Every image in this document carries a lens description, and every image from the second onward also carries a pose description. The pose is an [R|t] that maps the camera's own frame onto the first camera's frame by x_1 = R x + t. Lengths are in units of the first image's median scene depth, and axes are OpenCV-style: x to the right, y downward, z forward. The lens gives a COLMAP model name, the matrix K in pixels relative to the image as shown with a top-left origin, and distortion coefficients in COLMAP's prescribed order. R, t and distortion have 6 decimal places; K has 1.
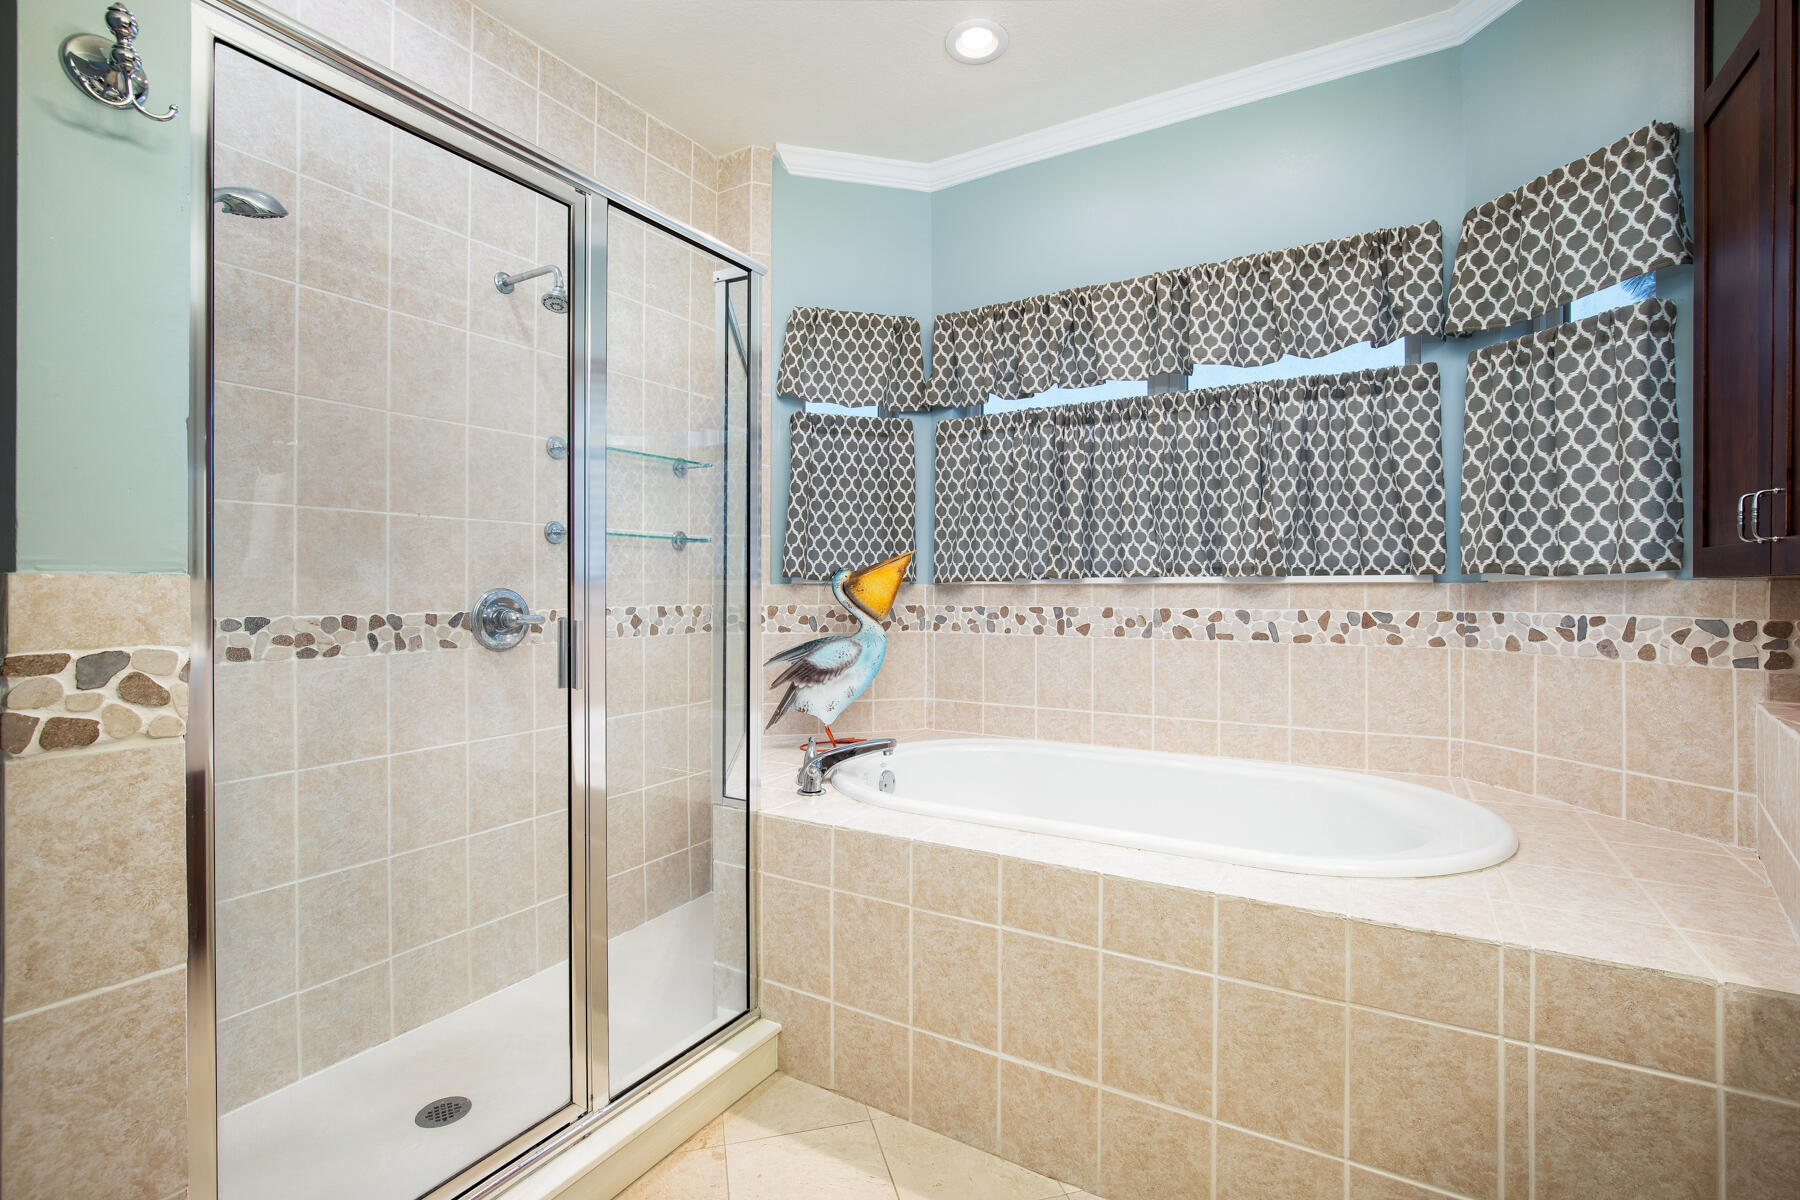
lens RADIAL K [[827.9, 0, 906.7], [0, 827.9, 585.3], [0, 0, 1]] dist [-0.023530, 0.004007]
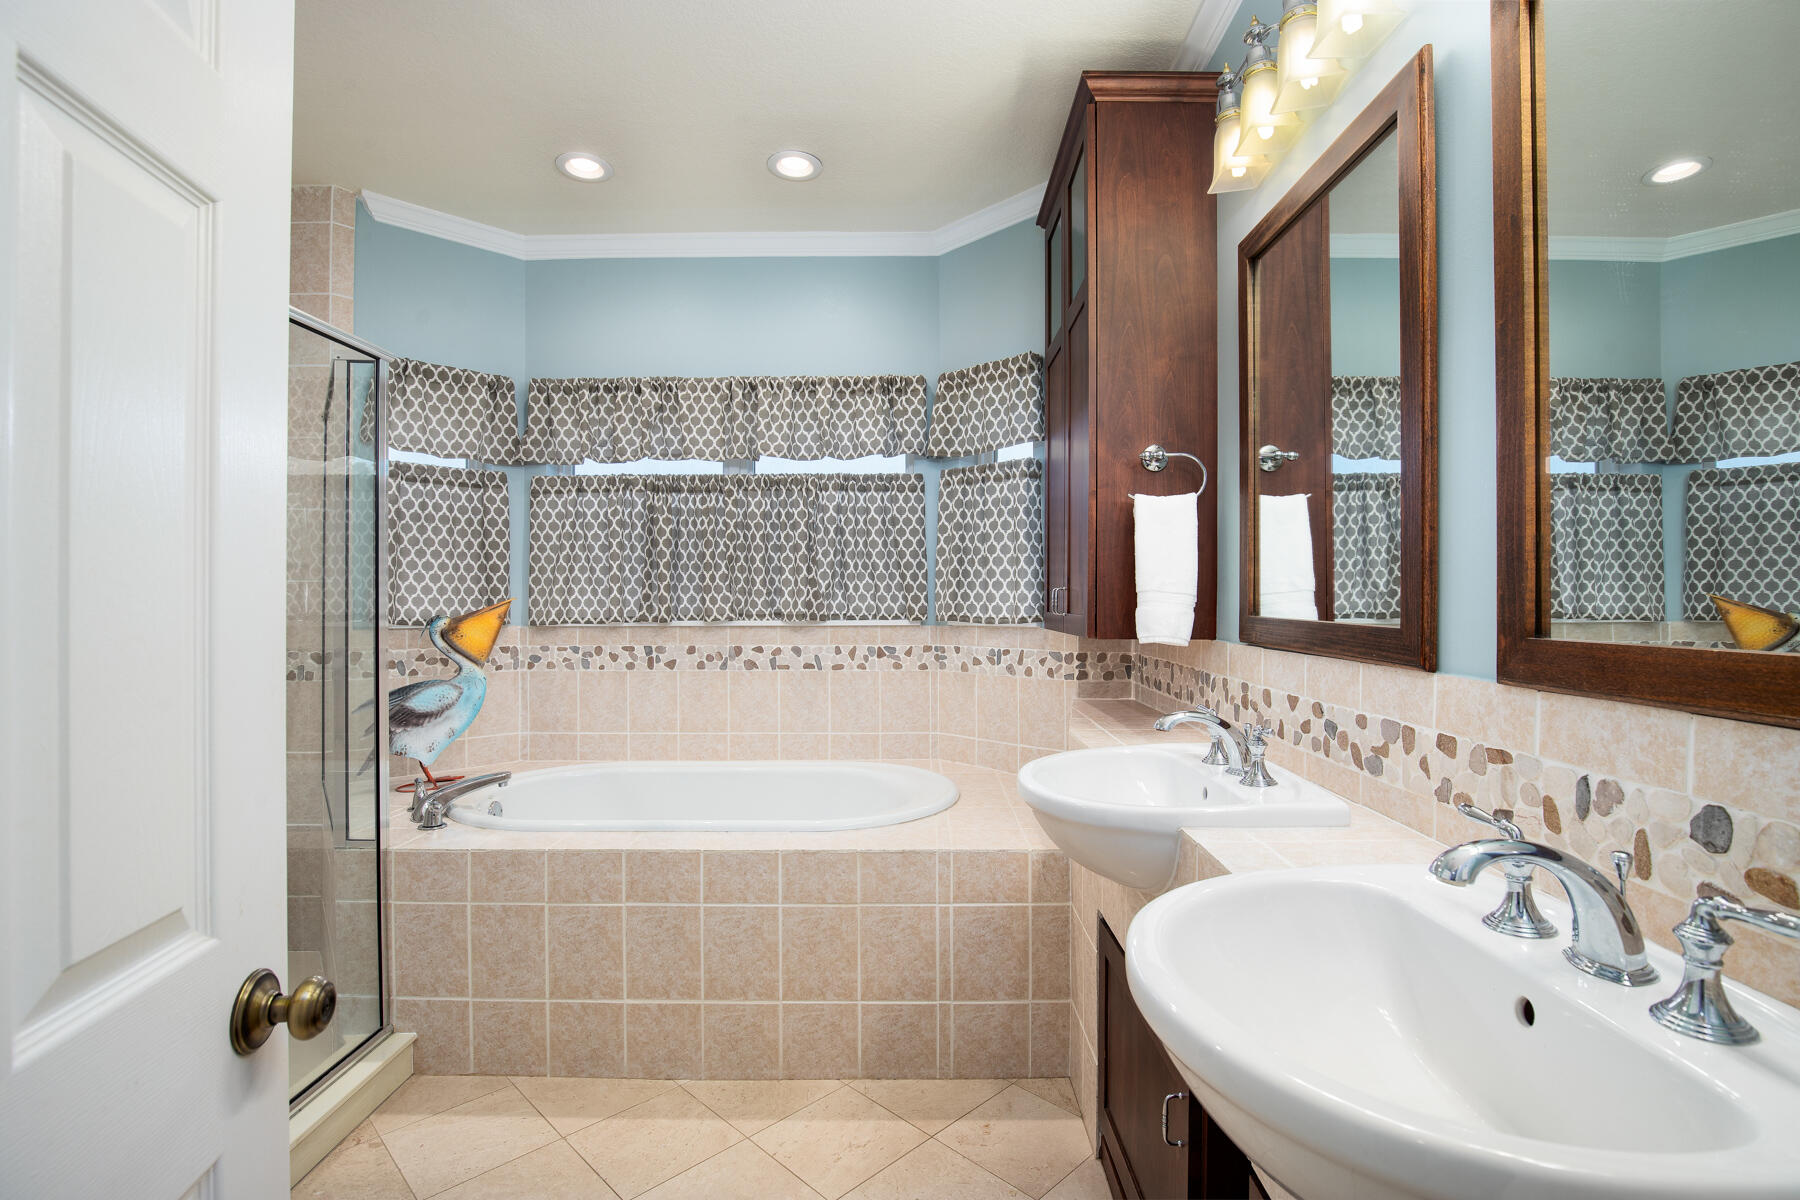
lens RADIAL K [[831.7, 0, 909.6], [0, 831.7, 595.6], [0, 0, 1]] dist [-0.018747, 0.003070]
pose [[0.867218, 0.000676, 0.497929, -0.110672], [0.002277, 0.999983, -0.005322, -0.051388], [-0.497924, 0.005749, 0.867202, -0.277100]]
